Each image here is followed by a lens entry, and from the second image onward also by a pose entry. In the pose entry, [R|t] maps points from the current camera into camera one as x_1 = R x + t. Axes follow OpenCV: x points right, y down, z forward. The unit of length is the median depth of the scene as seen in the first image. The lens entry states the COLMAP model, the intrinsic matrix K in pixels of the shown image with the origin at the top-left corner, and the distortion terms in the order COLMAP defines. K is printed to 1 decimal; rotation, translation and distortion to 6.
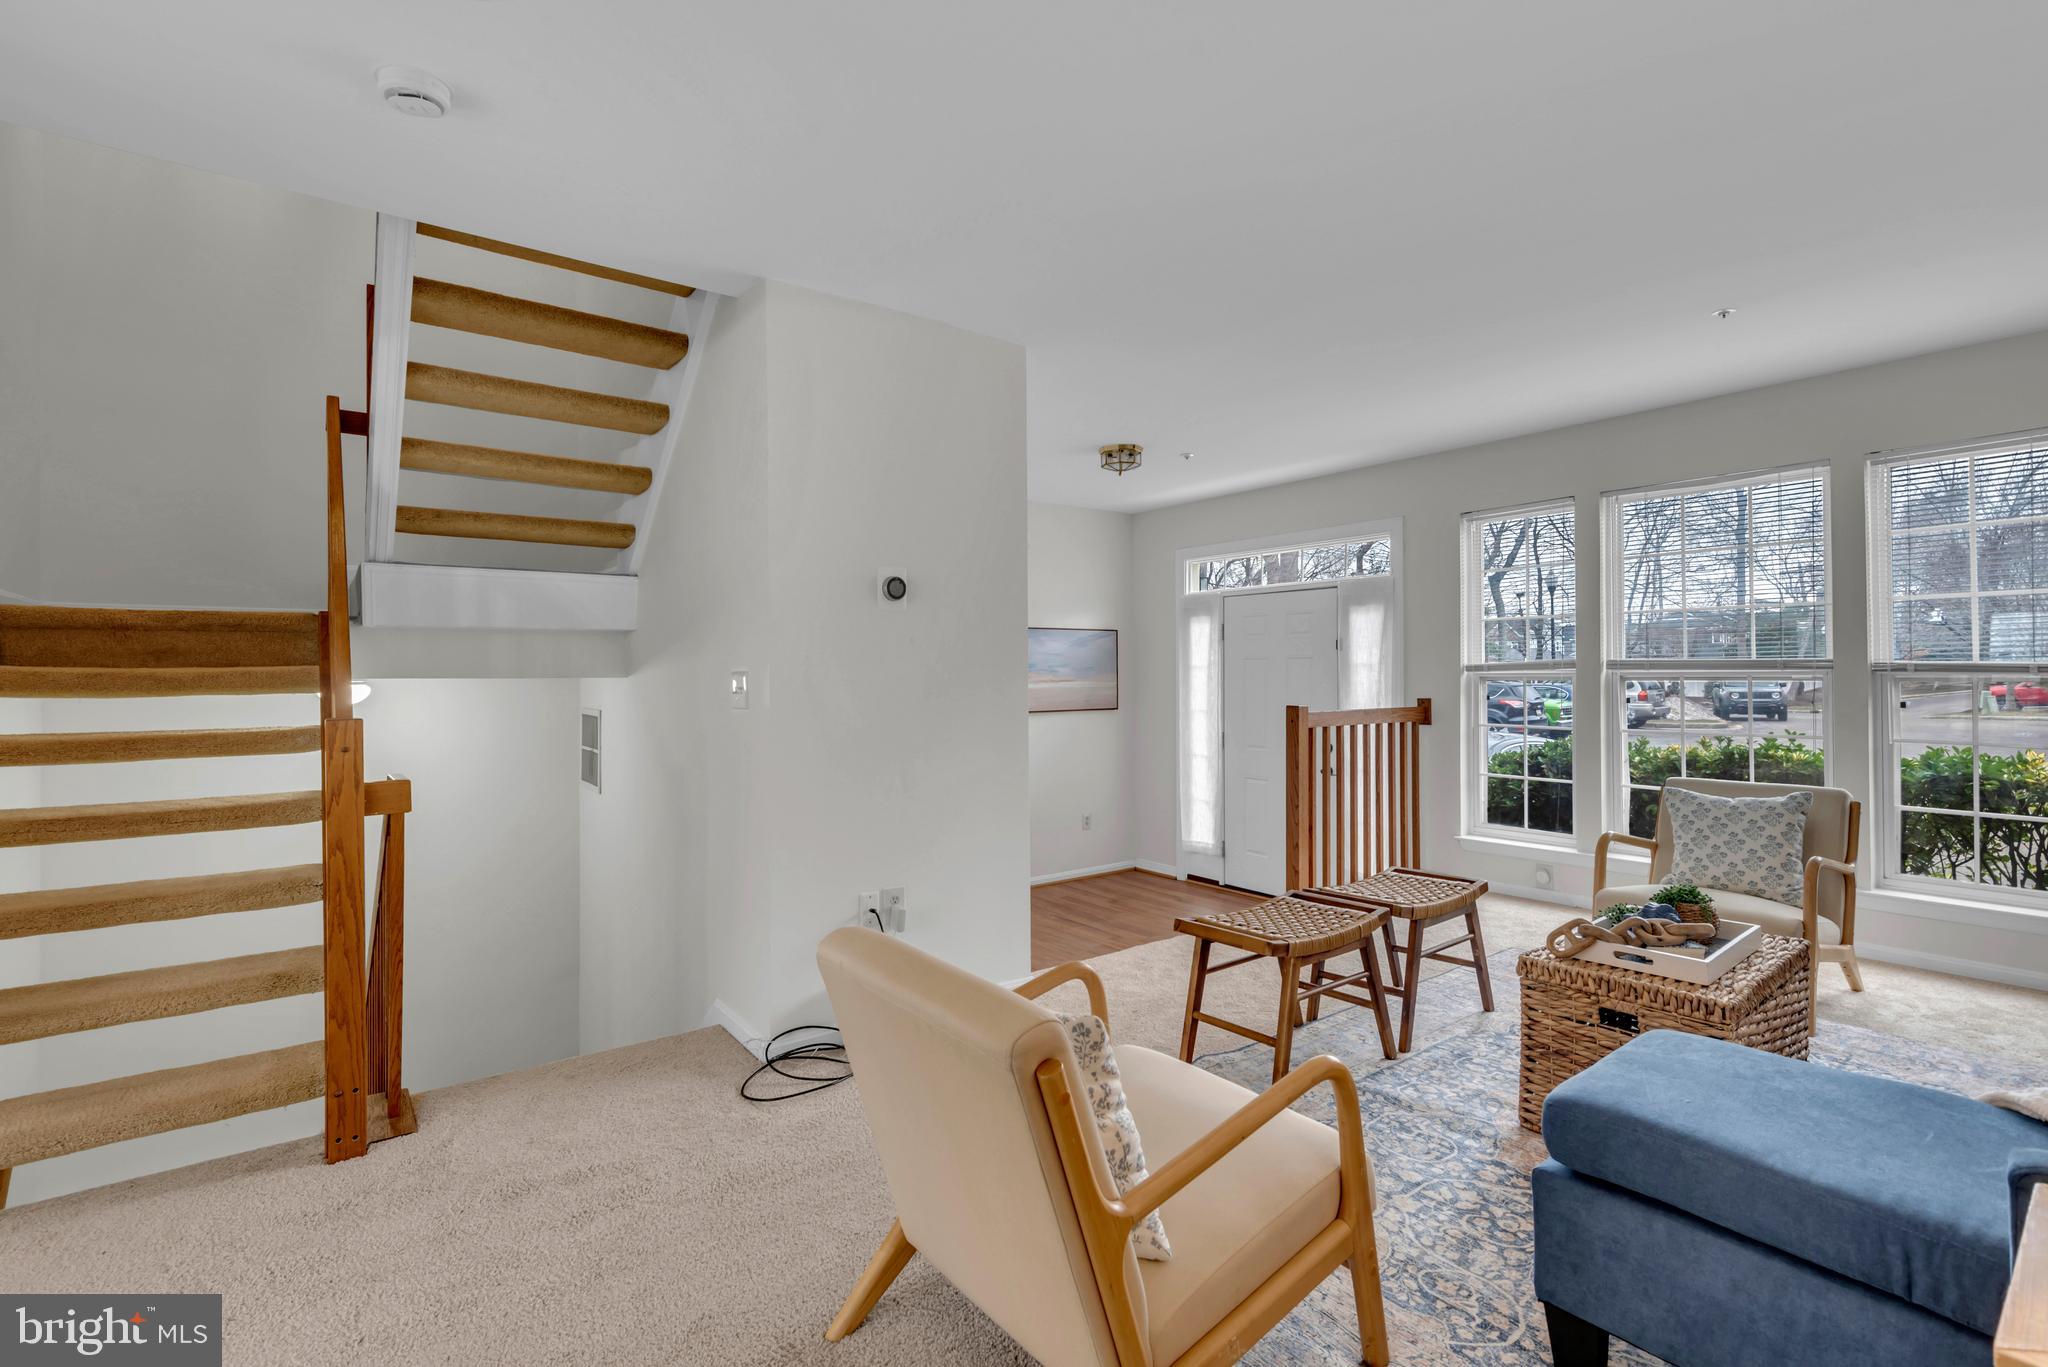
lens RADIAL K [[943.4, 0, 1042.0], [0, 943.4, 675.4], [0, 0, 1]] dist [0.034143, -0.005697]
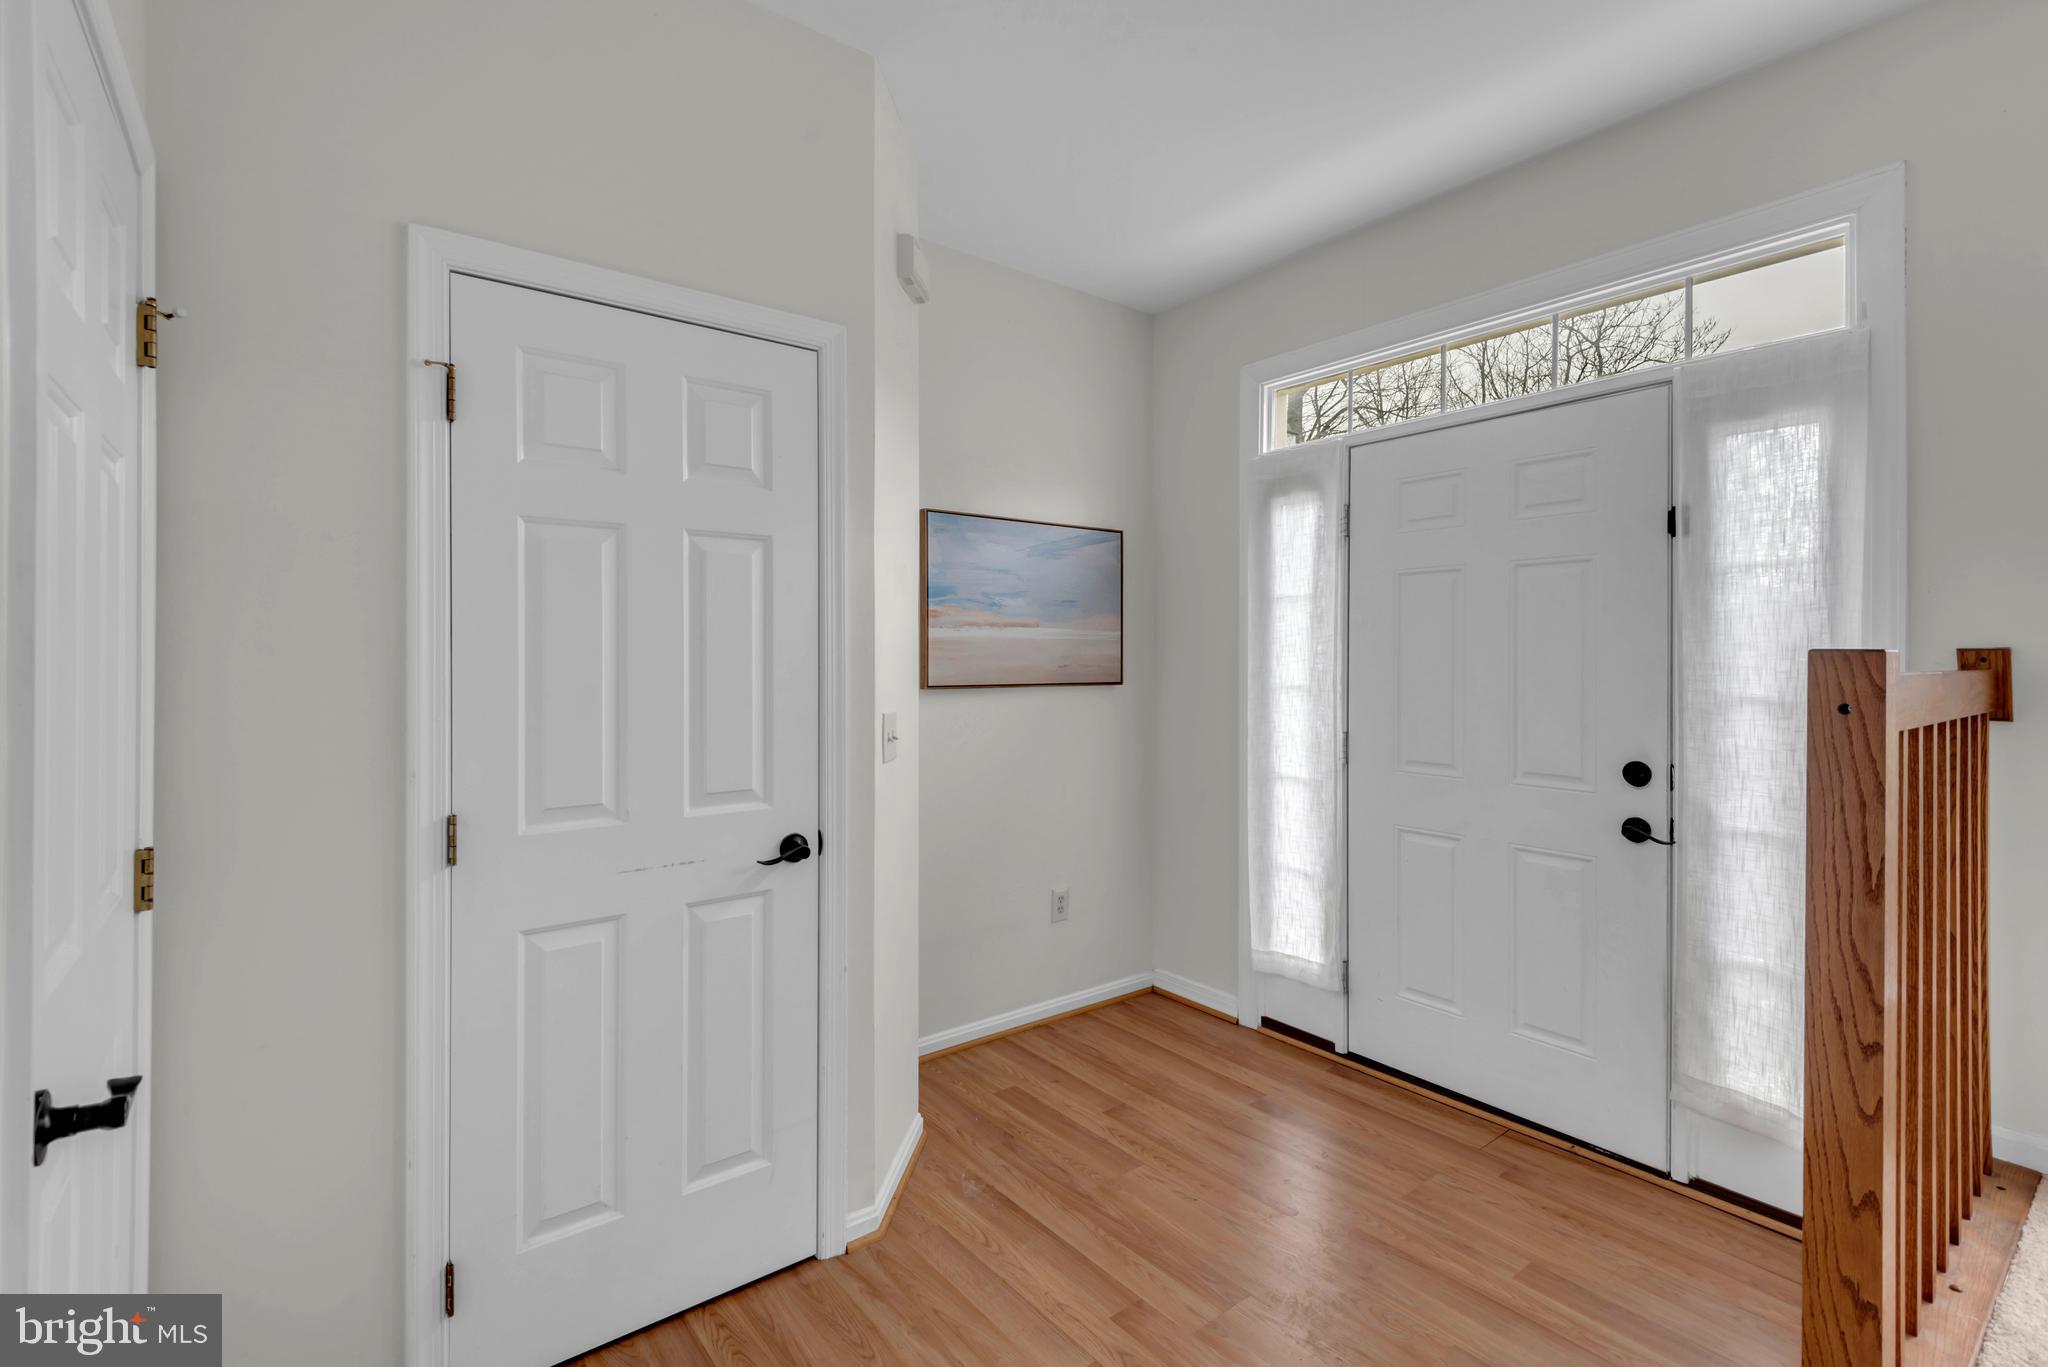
lens RADIAL K [[938.6, 0, 1043.4], [0, 938.6, 656.4], [0, 0, 1]] dist [0.016164, -0.000370]
pose [[0.999822, 0.007459, 0.017348, 0.030550], [-0.007353, 0.999954, -0.006138, 0.026322], [-0.017393, 0.006009, 0.999831, 0.527195]]
